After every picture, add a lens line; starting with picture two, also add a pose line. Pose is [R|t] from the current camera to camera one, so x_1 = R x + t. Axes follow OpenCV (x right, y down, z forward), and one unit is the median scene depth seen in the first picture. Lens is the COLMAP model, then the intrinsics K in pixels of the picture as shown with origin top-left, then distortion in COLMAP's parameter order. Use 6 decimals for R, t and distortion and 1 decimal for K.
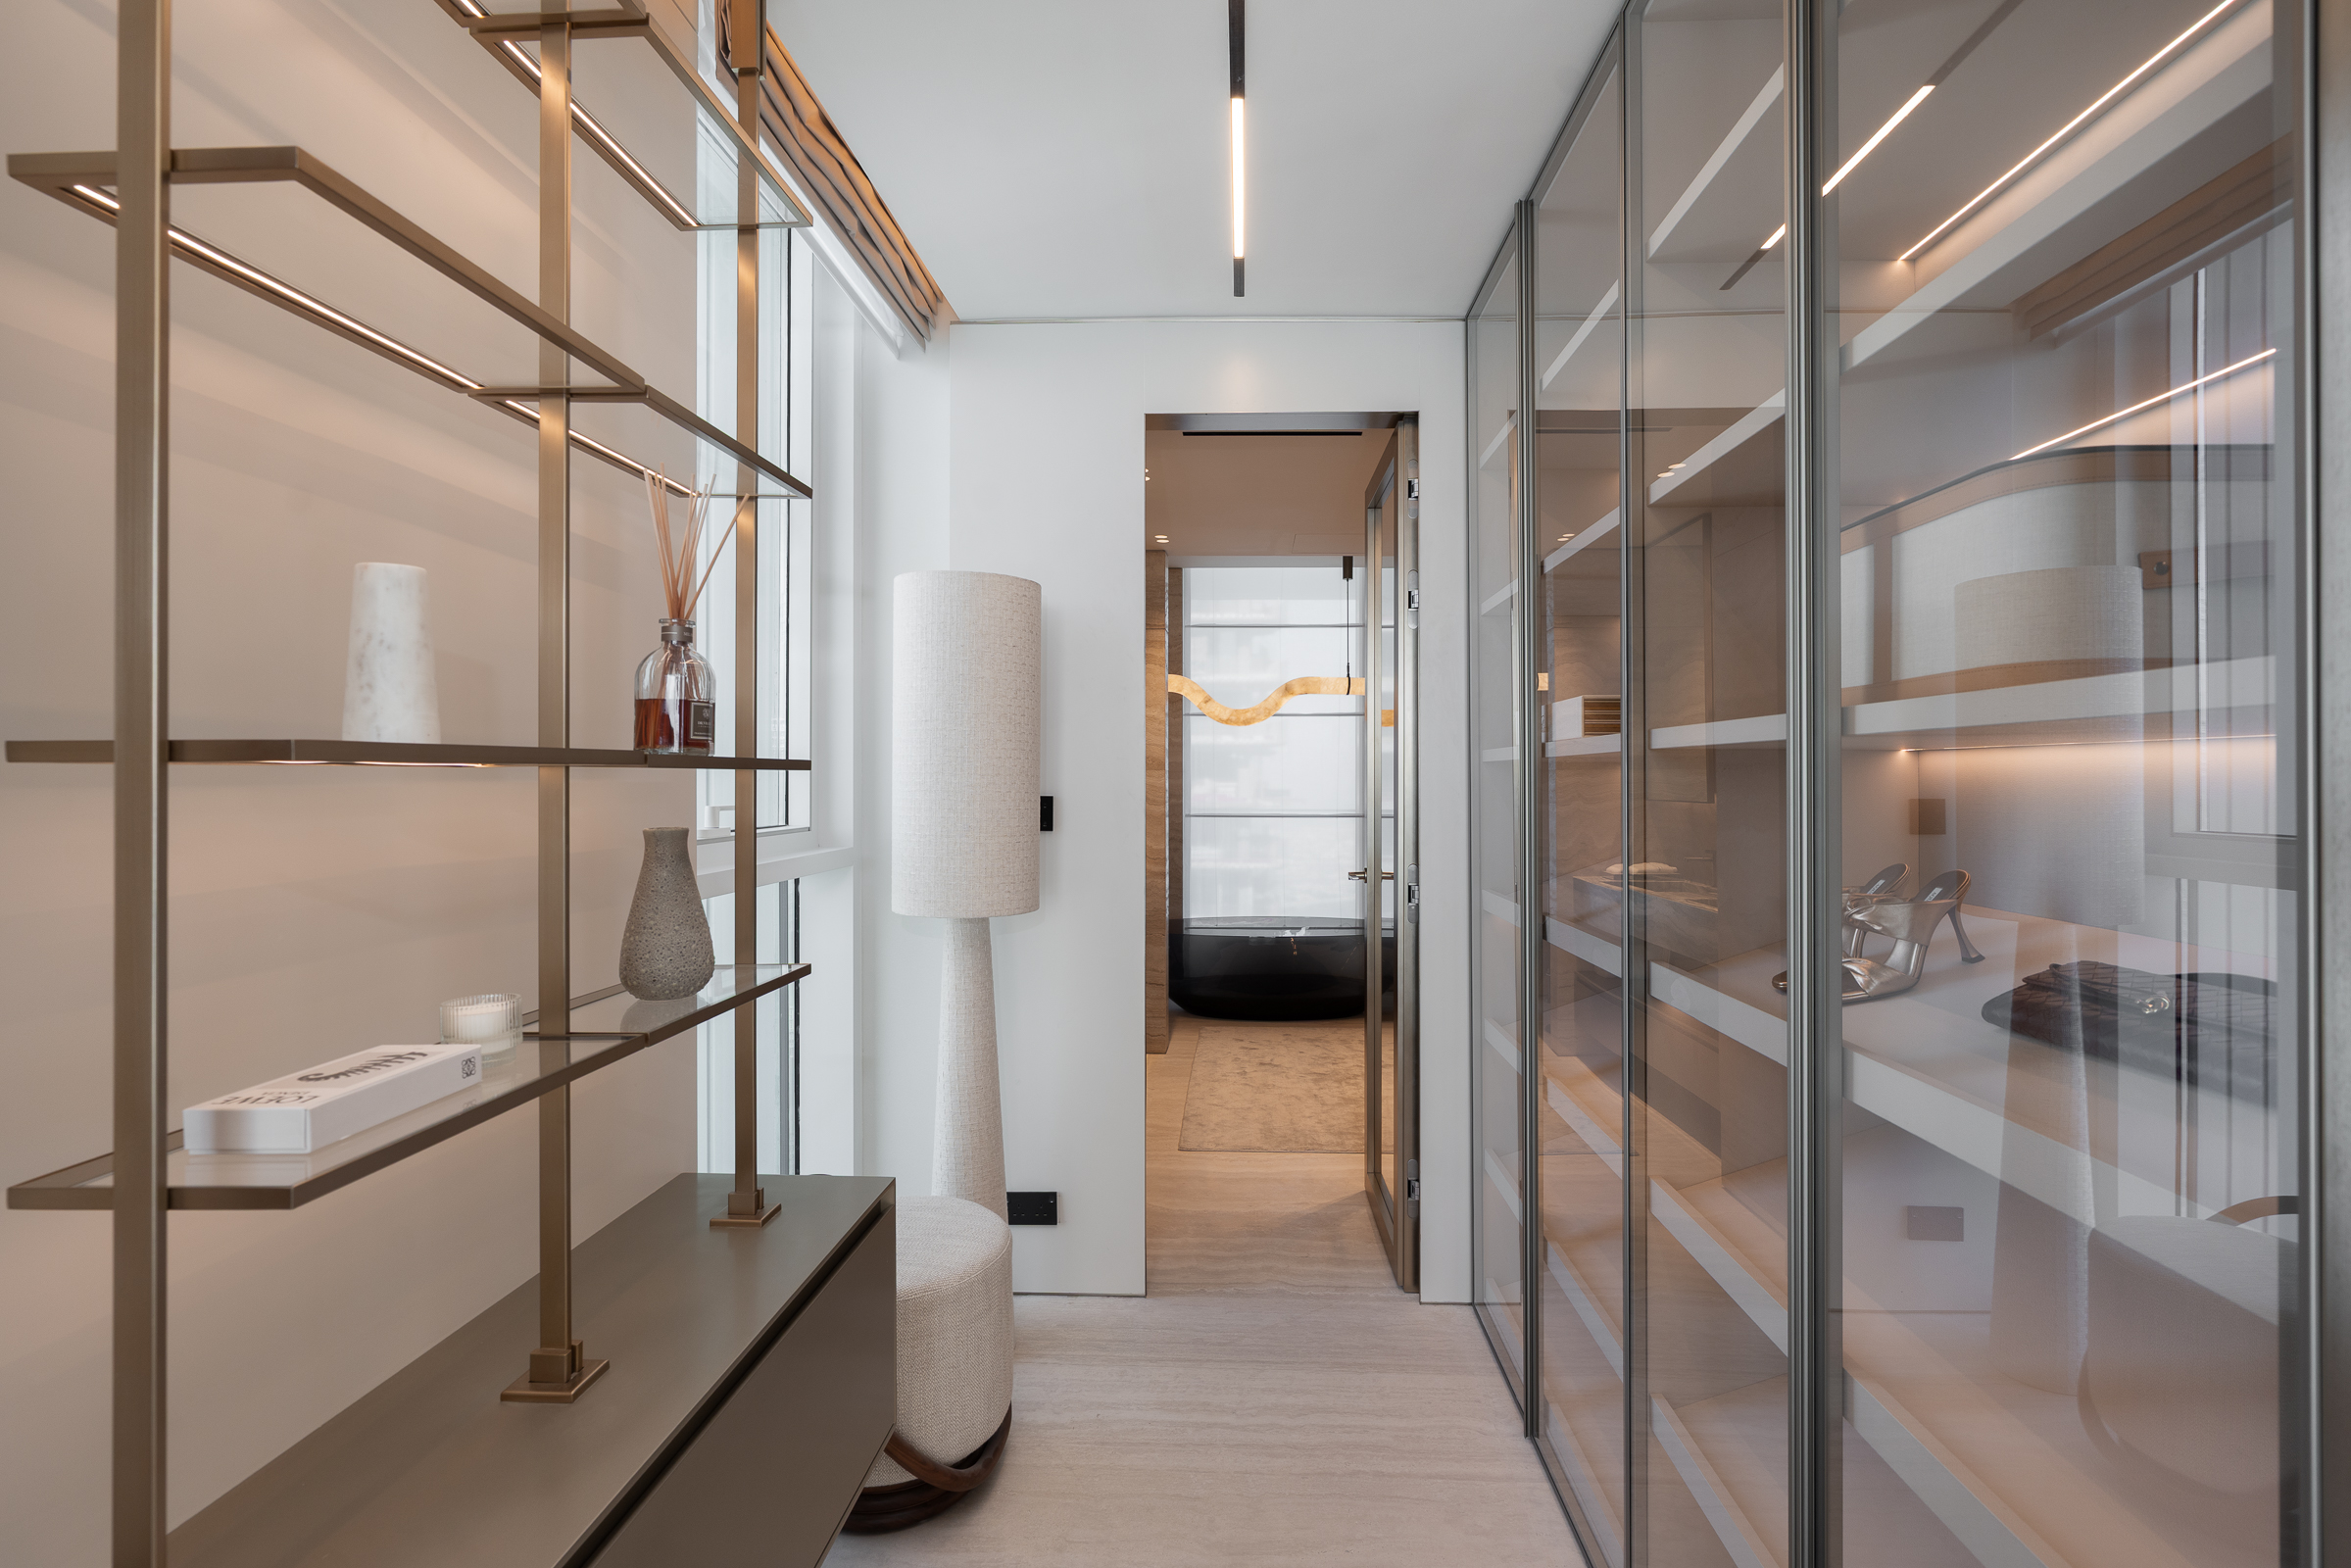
lens RADIAL K [[1077.4, 0, 1179.6], [0, 1077.4, 777.6], [0, 0, 1]] dist [-0.001607, -0.000097]
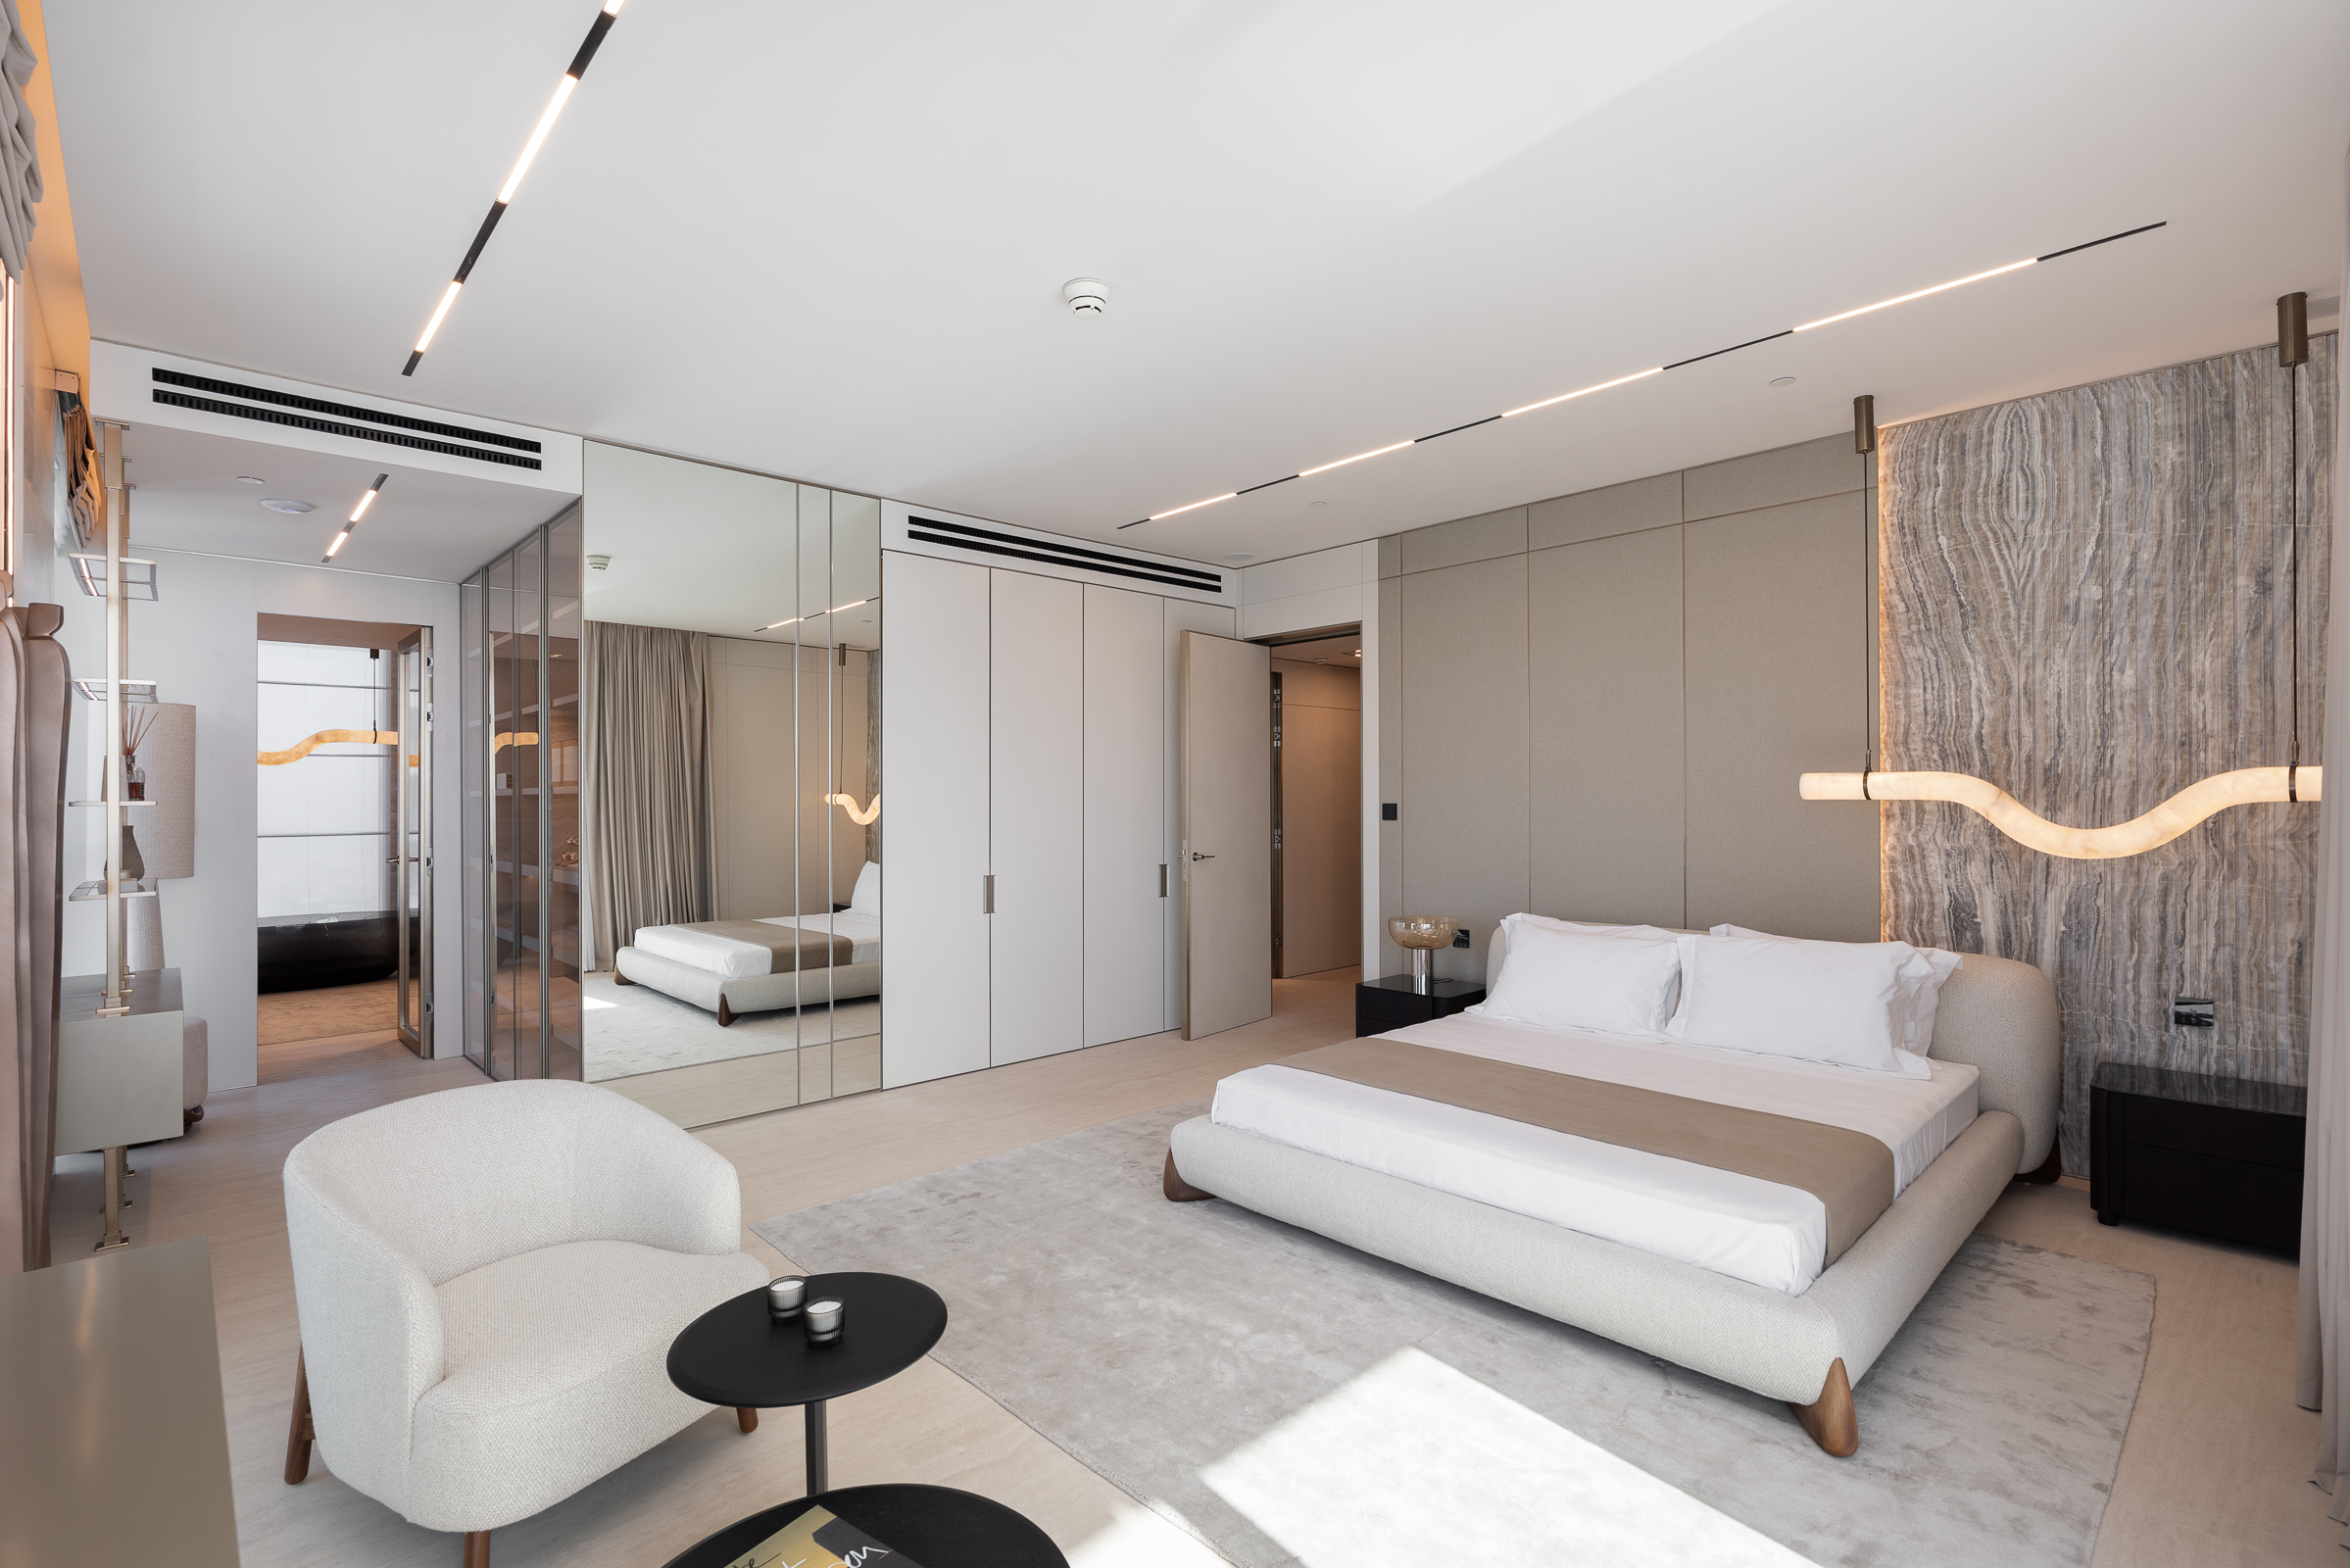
lens RADIAL K [[1076.9, 0, 1175.7], [0, 1076.9, 796.6], [0, 0, 1]] dist [-0.001607, -0.000097]
pose [[0.689825, -0.008182, 0.723929, -0.133422], [0.009967, 0.999949, 0.001805, -0.003287], [-0.723907, 0.005970, 0.689872, -0.679528]]
